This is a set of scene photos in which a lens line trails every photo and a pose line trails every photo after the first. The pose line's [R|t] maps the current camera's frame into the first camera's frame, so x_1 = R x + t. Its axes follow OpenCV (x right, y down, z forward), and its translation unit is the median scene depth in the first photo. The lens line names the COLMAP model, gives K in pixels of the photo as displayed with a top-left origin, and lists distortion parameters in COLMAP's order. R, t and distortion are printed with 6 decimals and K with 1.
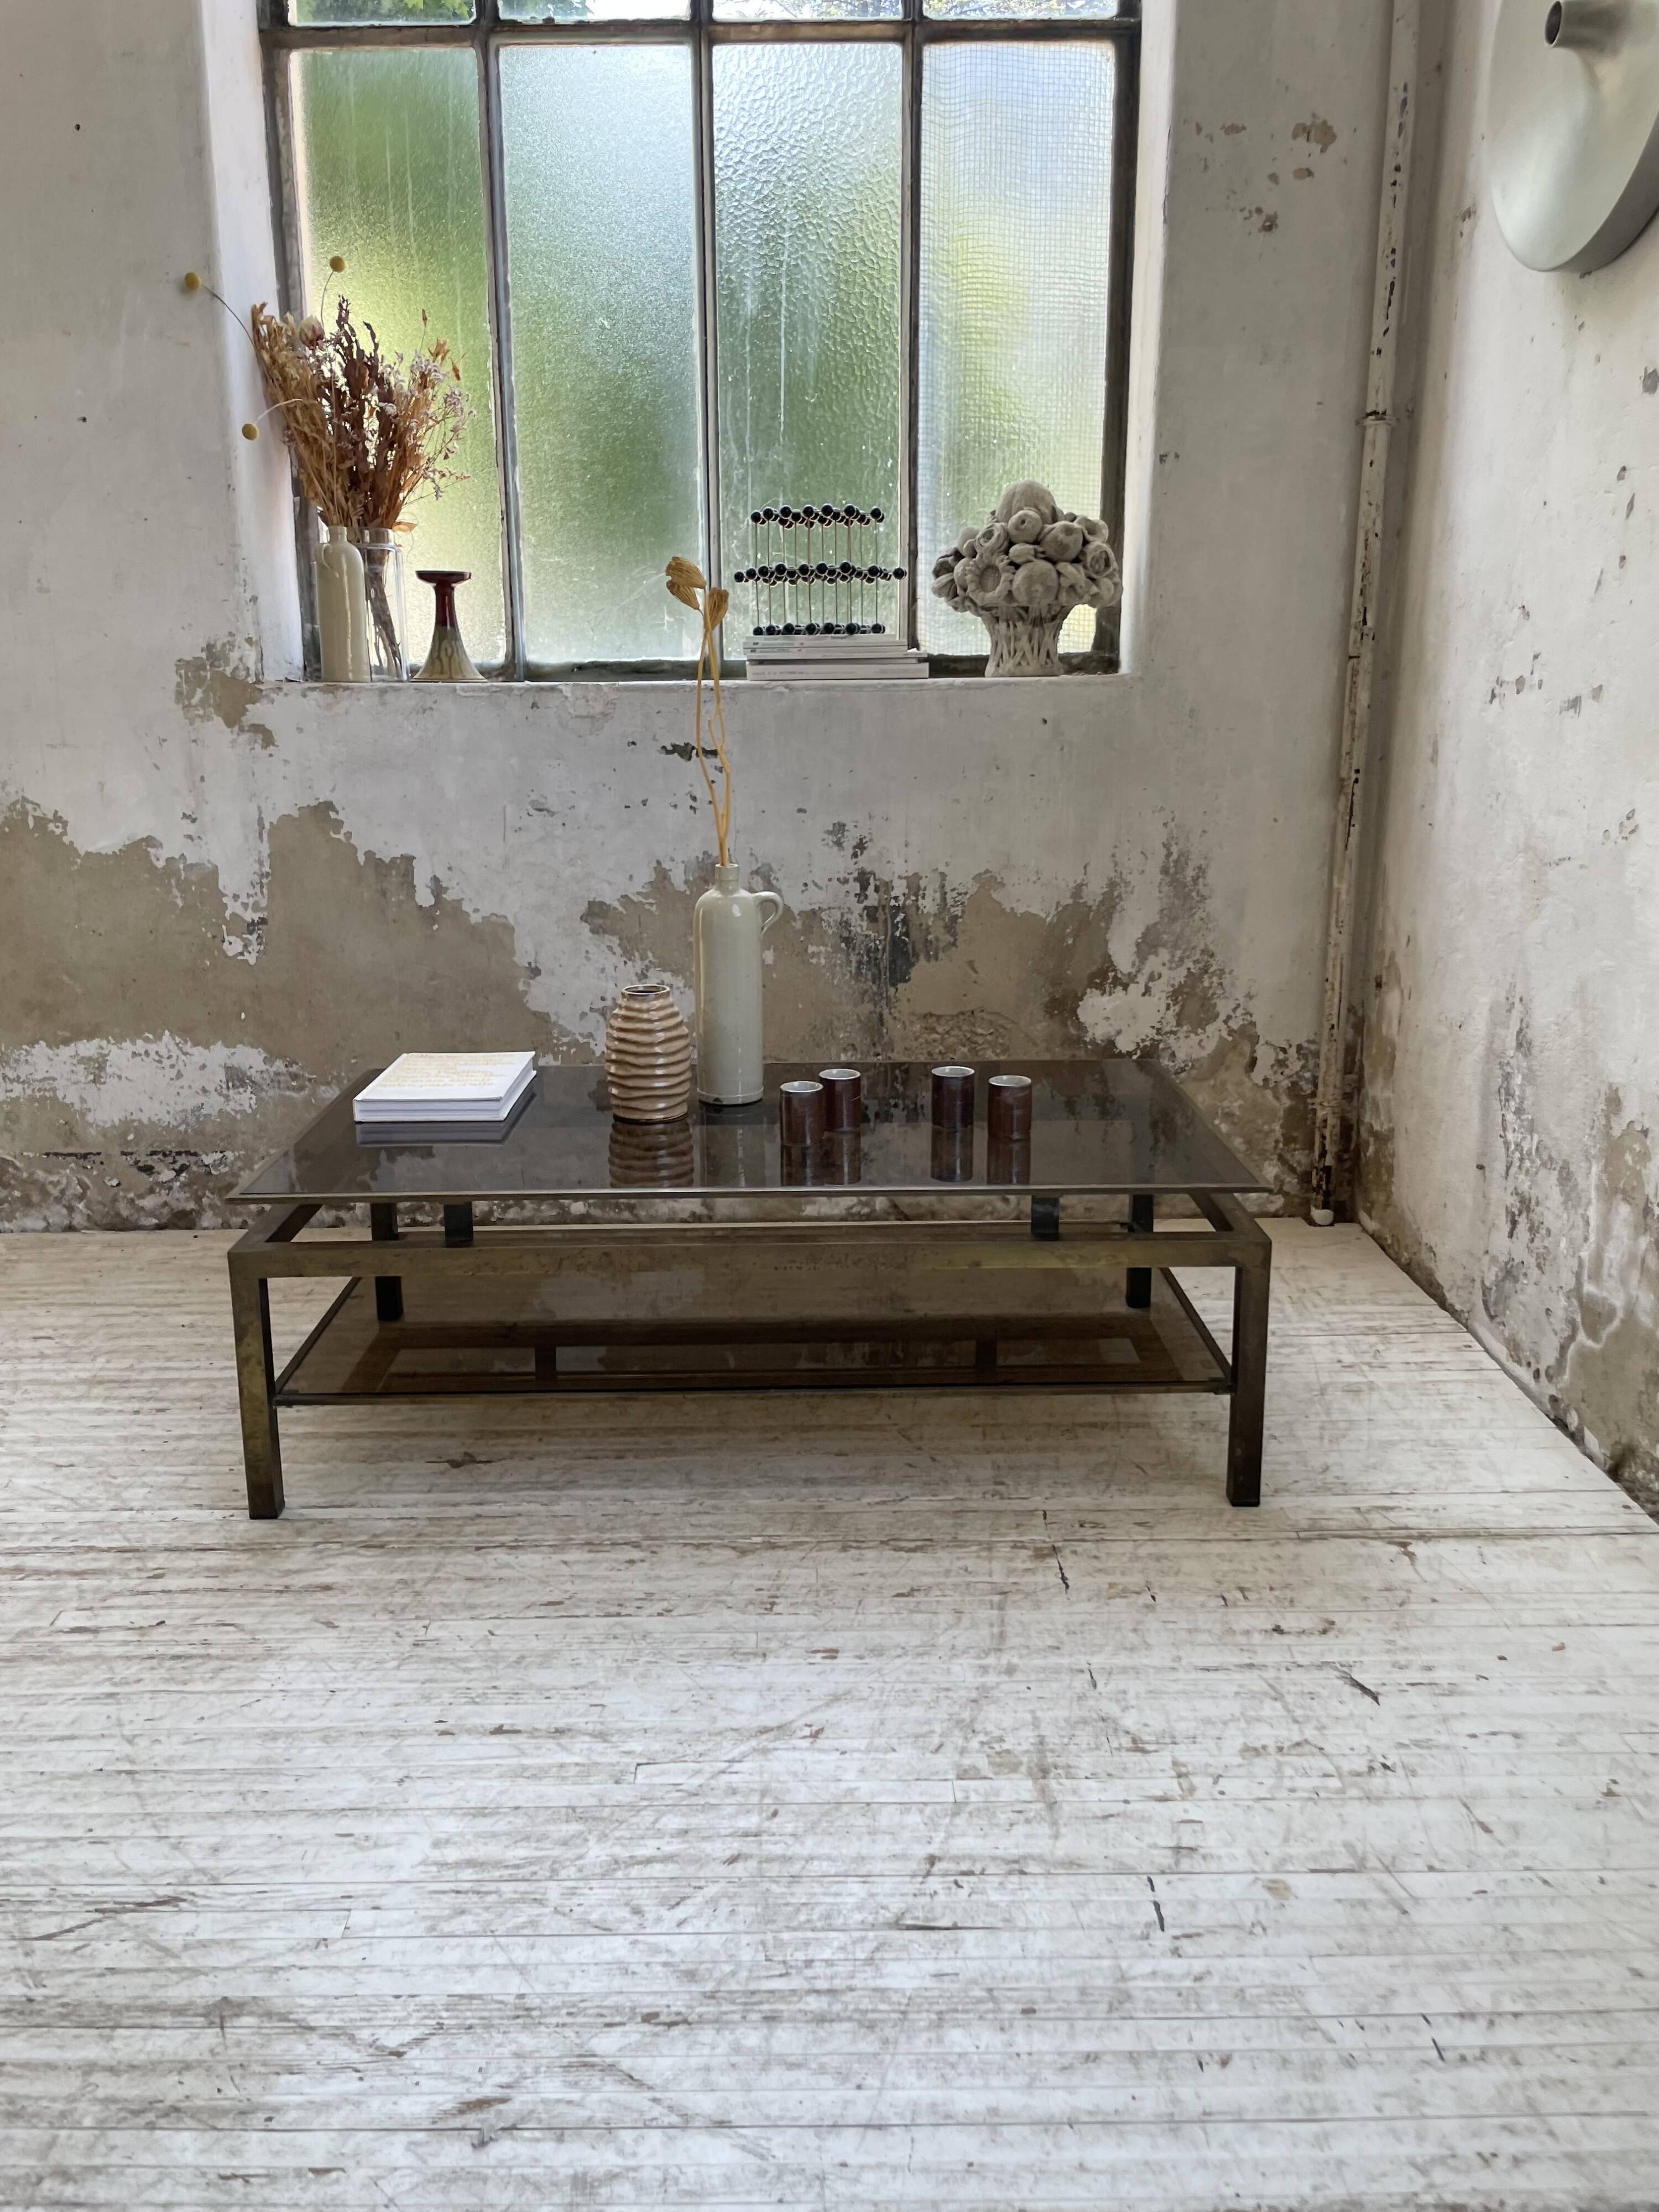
lens RADIAL K [[1654.0, 0, 815.6], [0, 1654.0, 1099.0], [0, 0, 1]] dist [0.078342, -0.106277]
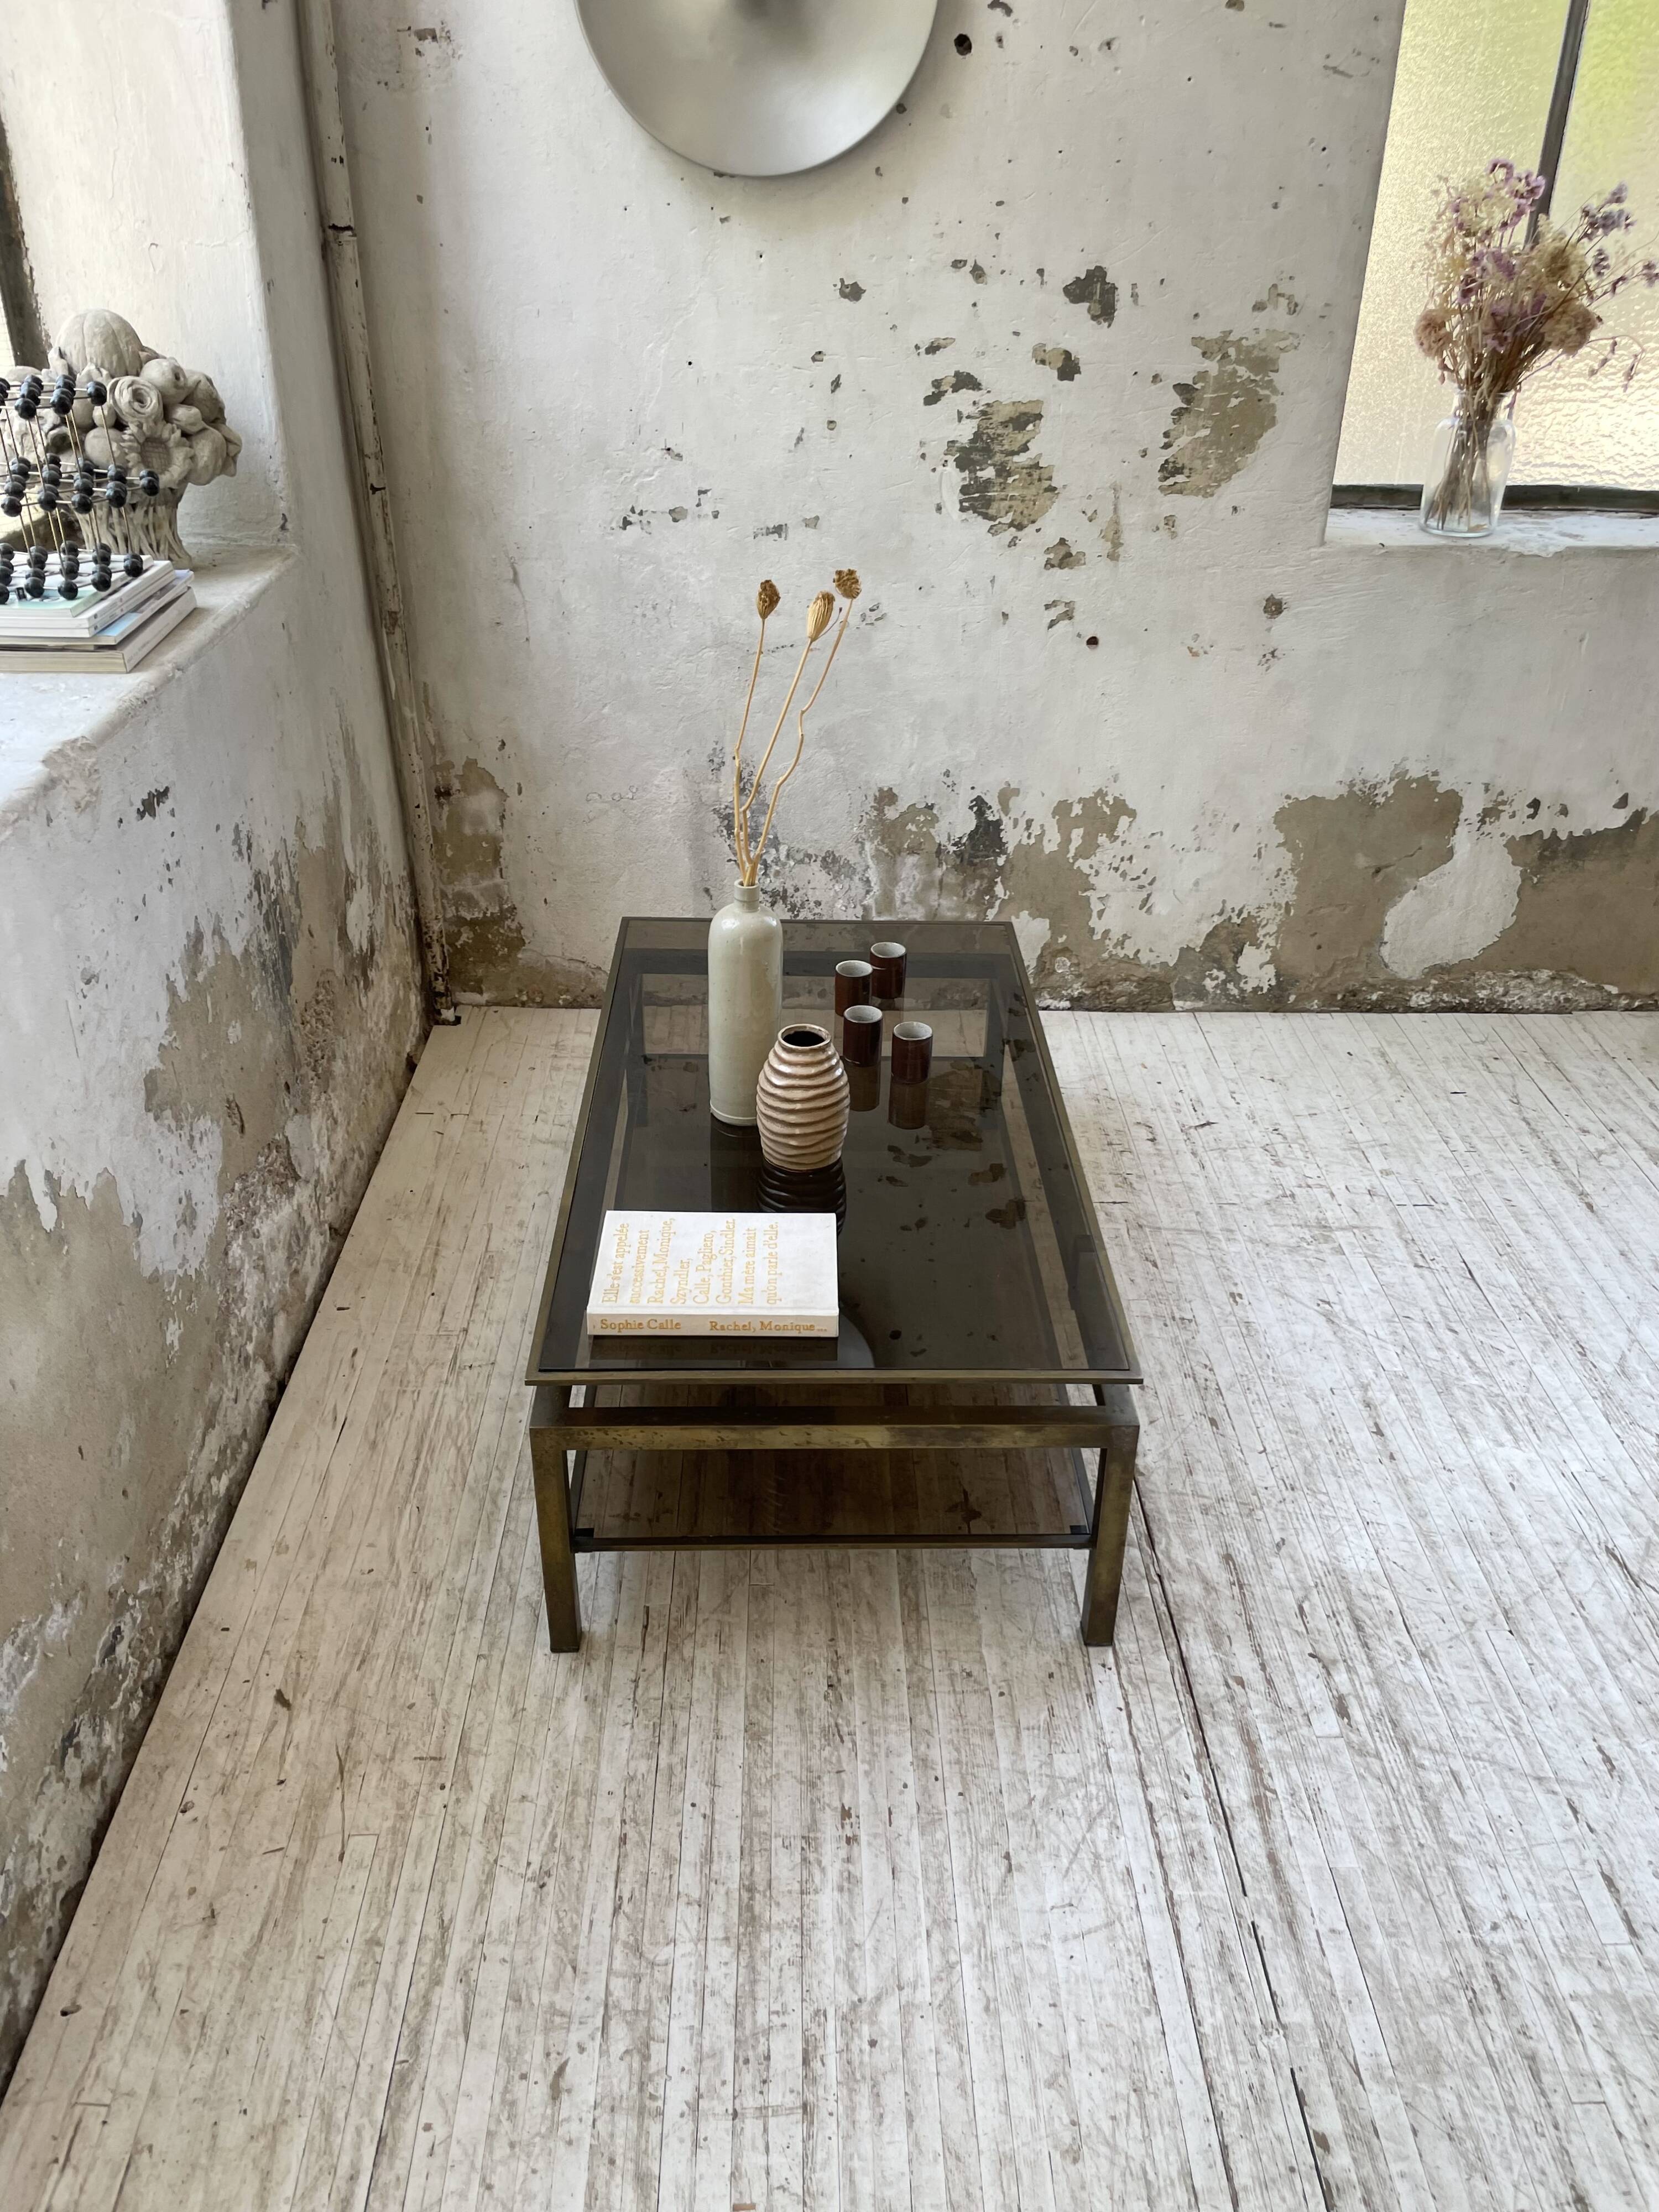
lens RADIAL K [[1668.2, 0, 836.0], [0, 1668.2, 1129.0], [0, 0, 1]] dist [0.090960, -0.120983]
pose [[-0.013689, -0.503371, 0.863962, -0.939247], [0.225082, 0.840316, 0.493161, -0.479929], [-0.974244, 0.201213, 0.101797, 0.897329]]
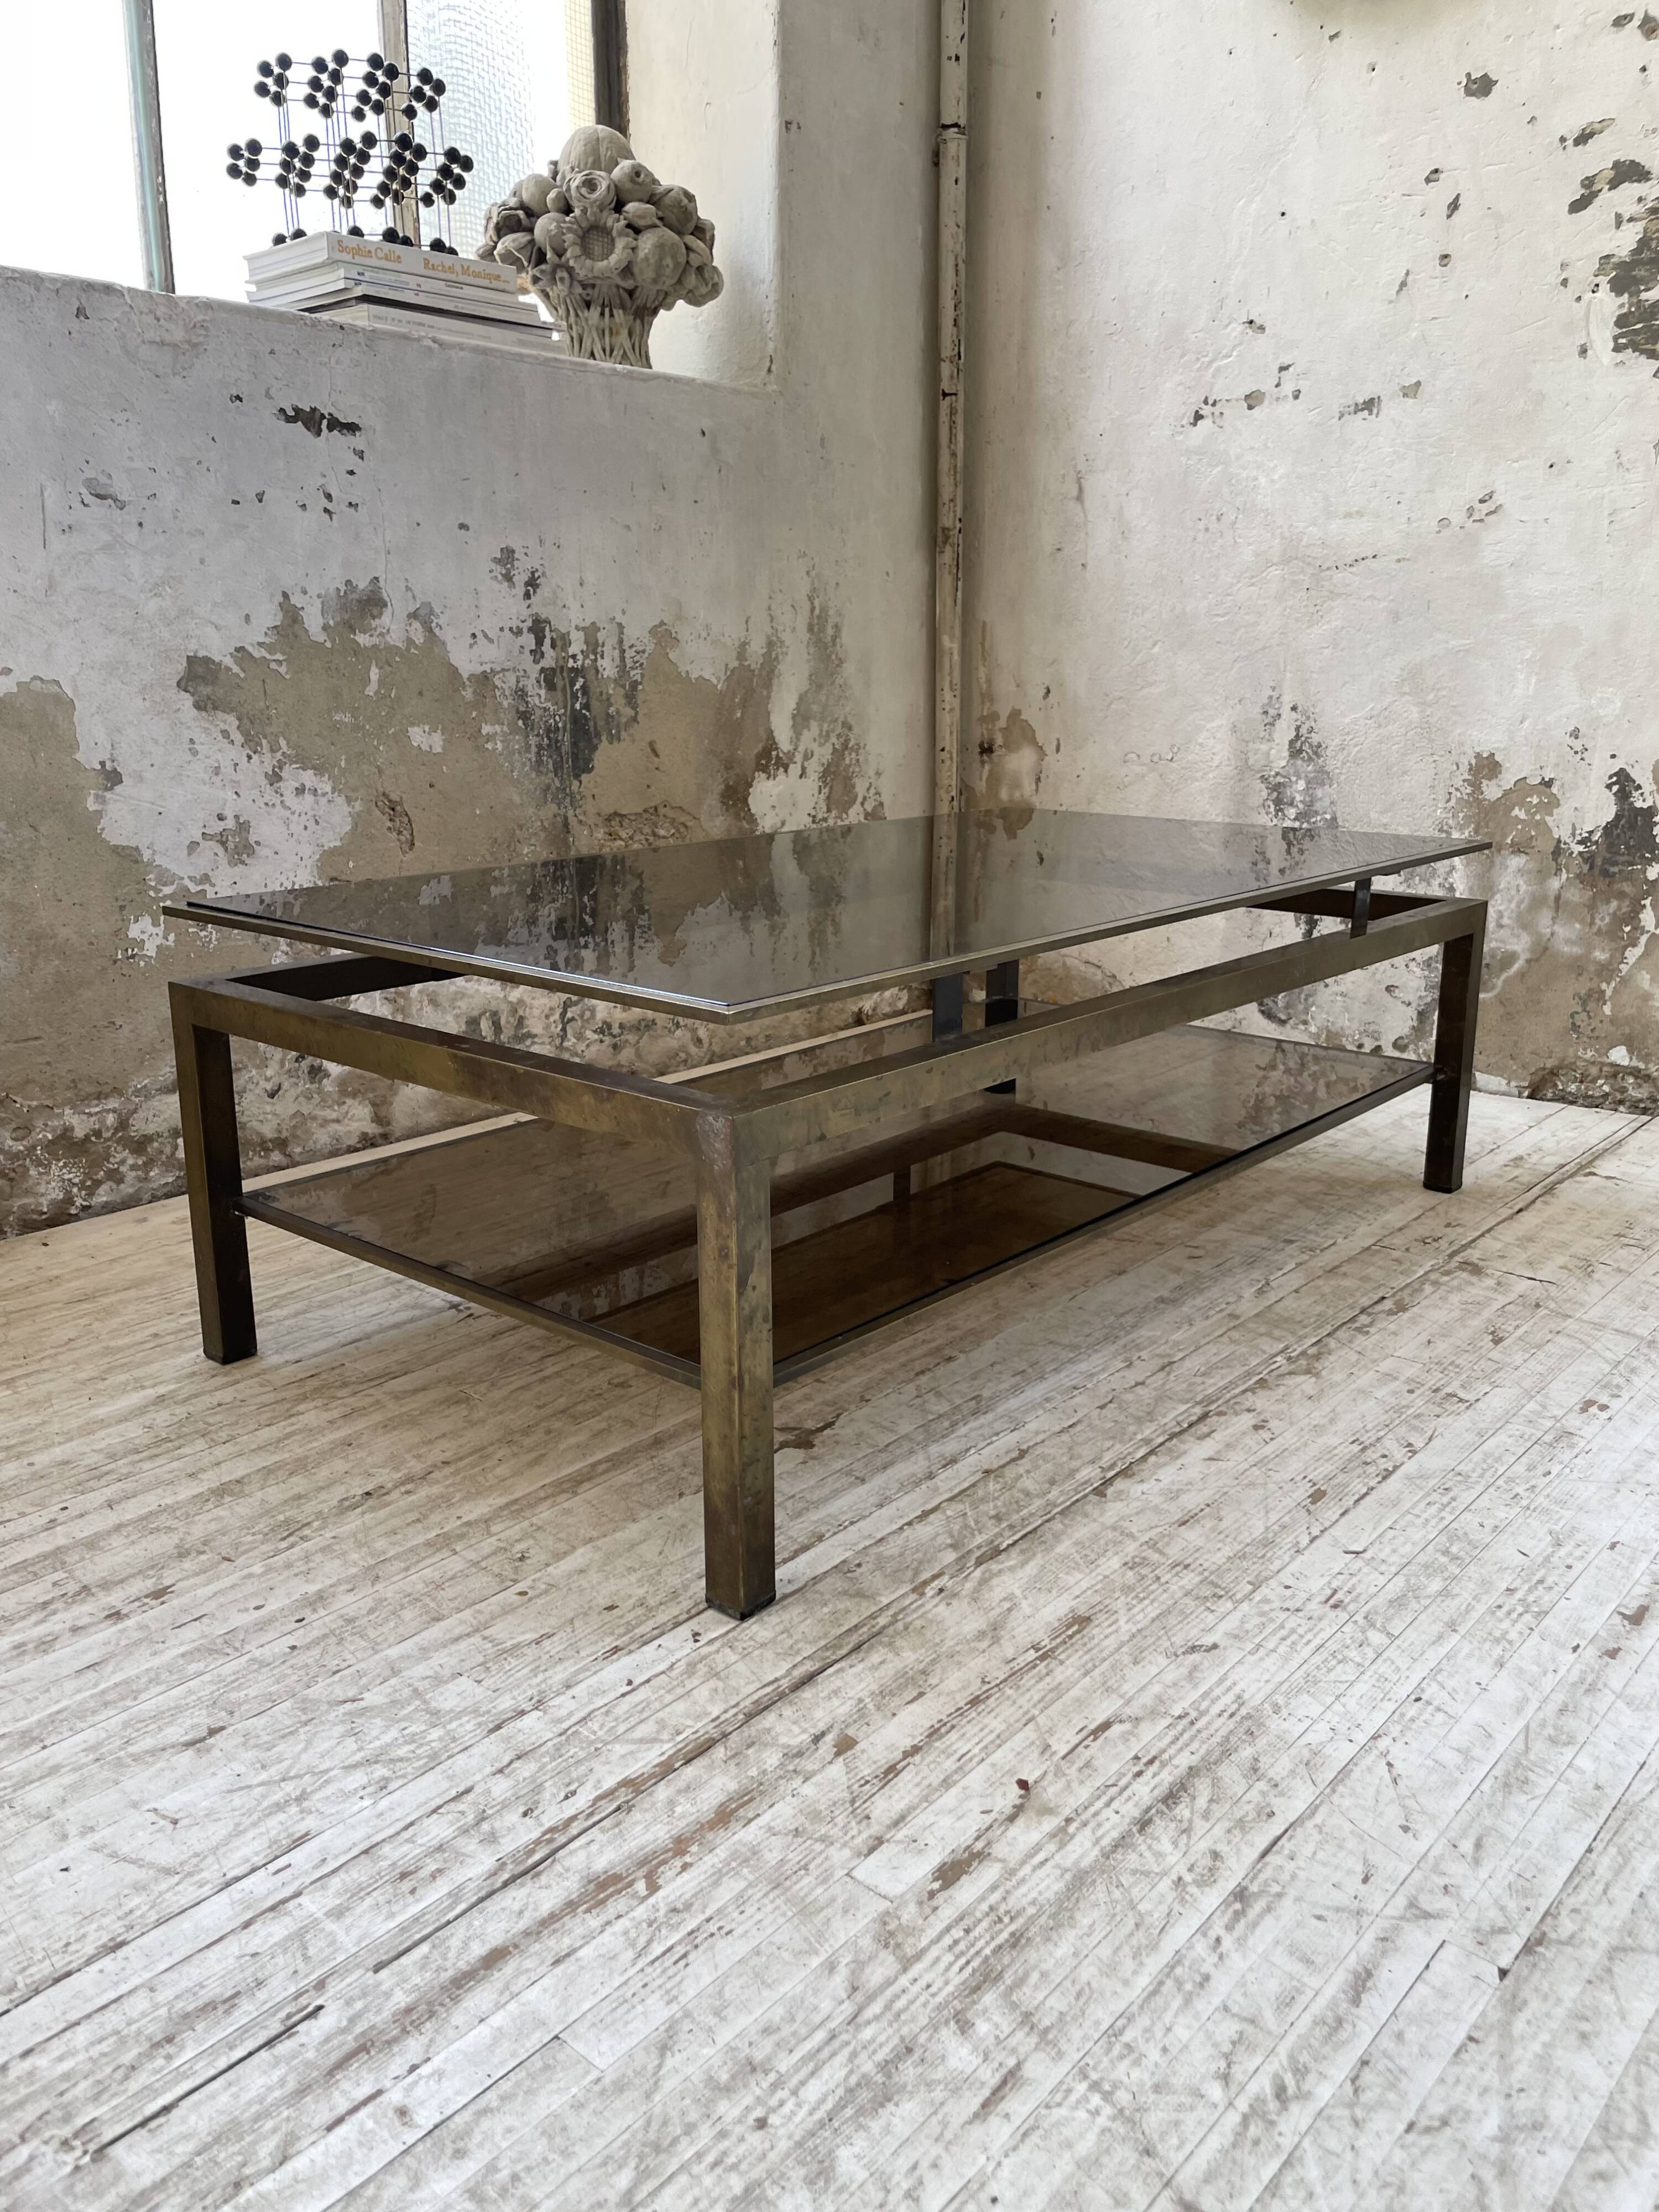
lens RADIAL K [[1675.1, 0, 836.8], [0, 1675.1, 1086.9], [0, 0, 1]] dist [0.078013, -0.108409]
pose [[0.663704, -0.178754, 0.726322, -0.614098], [0.177196, 0.980959, 0.079502, 0.040662], [-0.726703, 0.075936, 0.682741, 0.535287]]
